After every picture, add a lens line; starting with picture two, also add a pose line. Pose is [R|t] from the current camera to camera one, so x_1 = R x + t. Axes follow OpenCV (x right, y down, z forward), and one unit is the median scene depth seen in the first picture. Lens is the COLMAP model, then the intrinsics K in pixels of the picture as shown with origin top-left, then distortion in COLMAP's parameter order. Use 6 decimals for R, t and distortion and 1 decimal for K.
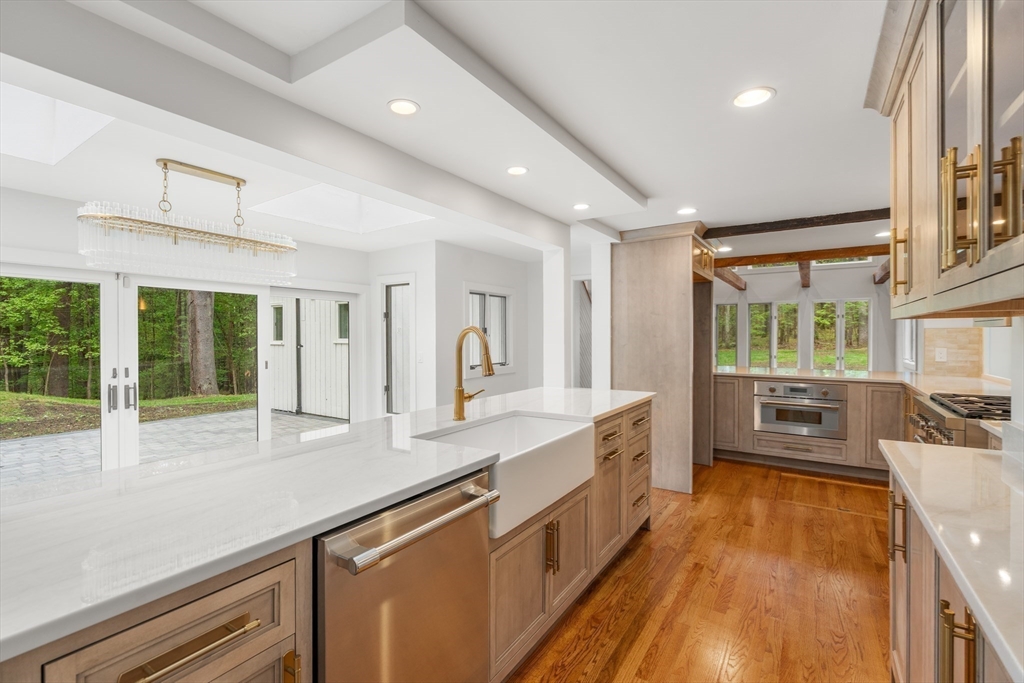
lens RADIAL K [[465.2, 0, 507.0], [0, 465.2, 339.2], [0, 0, 1]] dist [-0.001135, 0.000204]
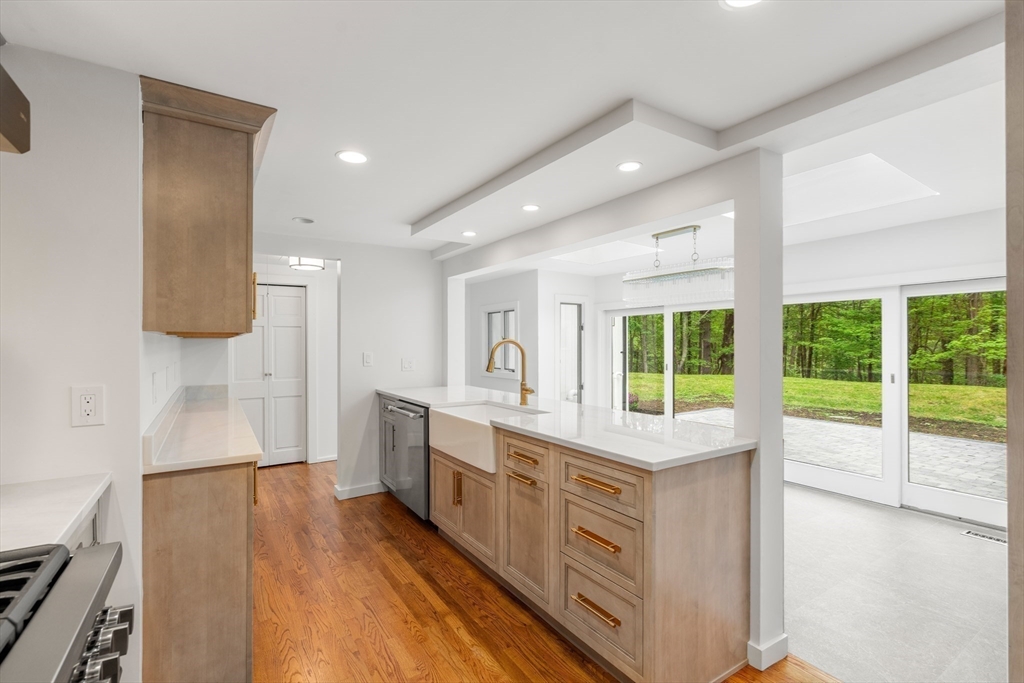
lens RADIAL K [[464.6, 0, 507.9], [0, 464.6, 344.7], [0, 0, 1]] dist [-0.000187, 0.000119]
pose [[-0.406887, 0.004800, -0.913466, 0.685849], [-0.004488, 0.999964, 0.007253, -0.012224], [0.913468, 0.007051, -0.406850, 0.865120]]
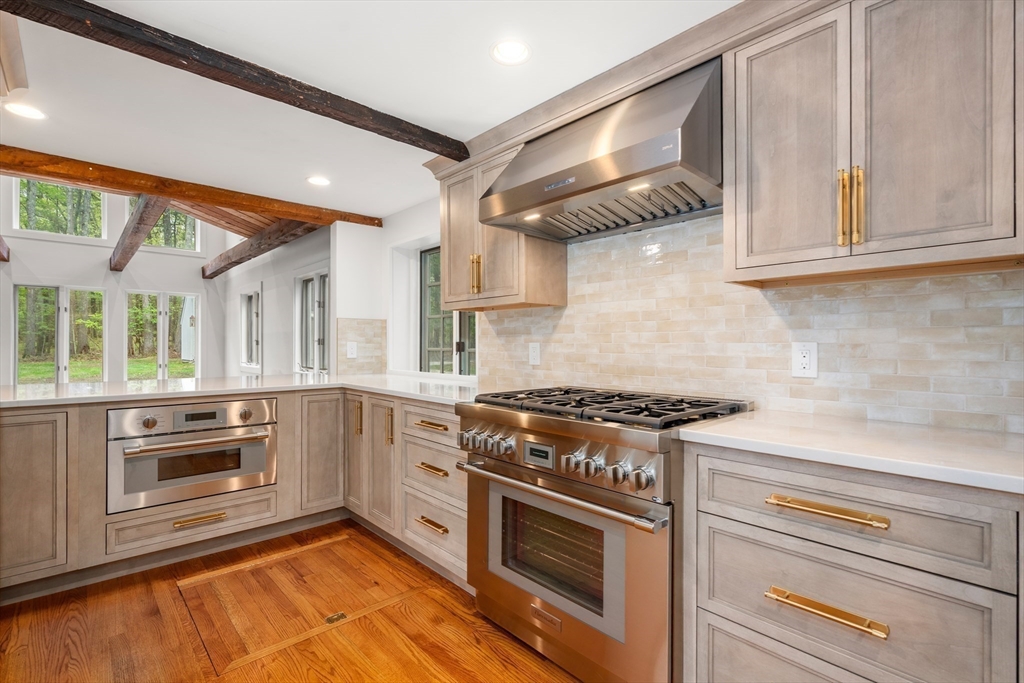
lens RADIAL K [[464.6, 0, 507.9], [0, 464.6, 344.7], [0, 0, 1]] dist [-0.000187, 0.000119]
pose [[0.235656, 0.001926, 0.971835, 0.202961], [0.008957, 0.999951, -0.004154, 0.034555], [-0.971795, 0.009683, 0.235628, 0.601452]]
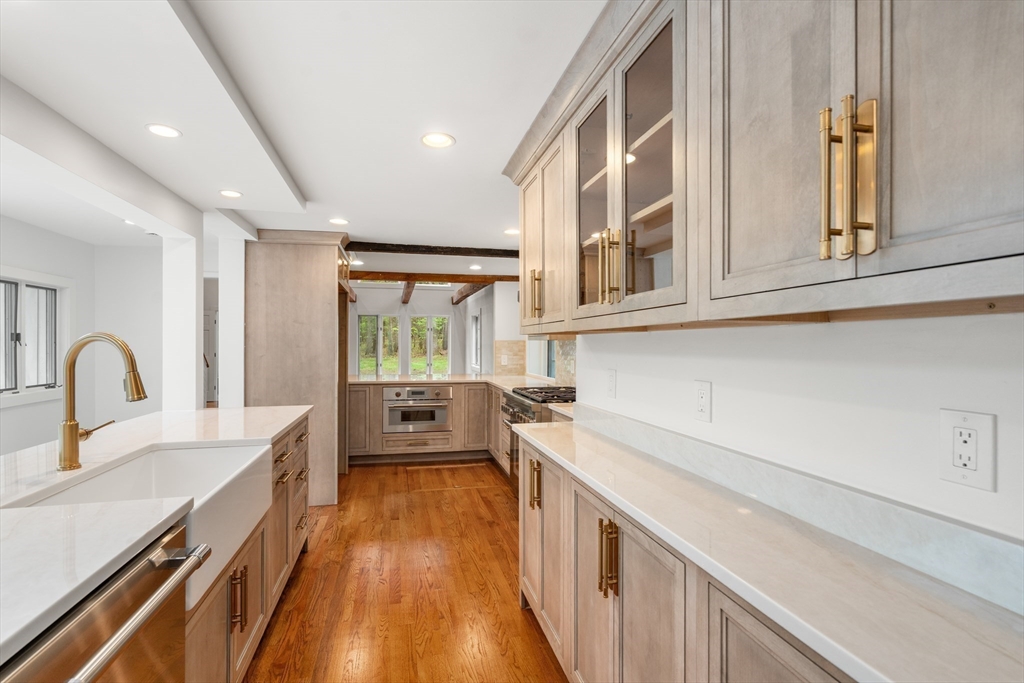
lens RADIAL K [[476.4, 0, 507.8], [0, 476.4, 344.4], [0, 0, 1]] dist [-0.000108, 0.000137]
pose [[0.686666, 0.003807, 0.726963, -0.095789], [0.003140, 0.999961, -0.008202, -0.000892], [-0.726967, 0.007915, 0.686627, 0.029072]]
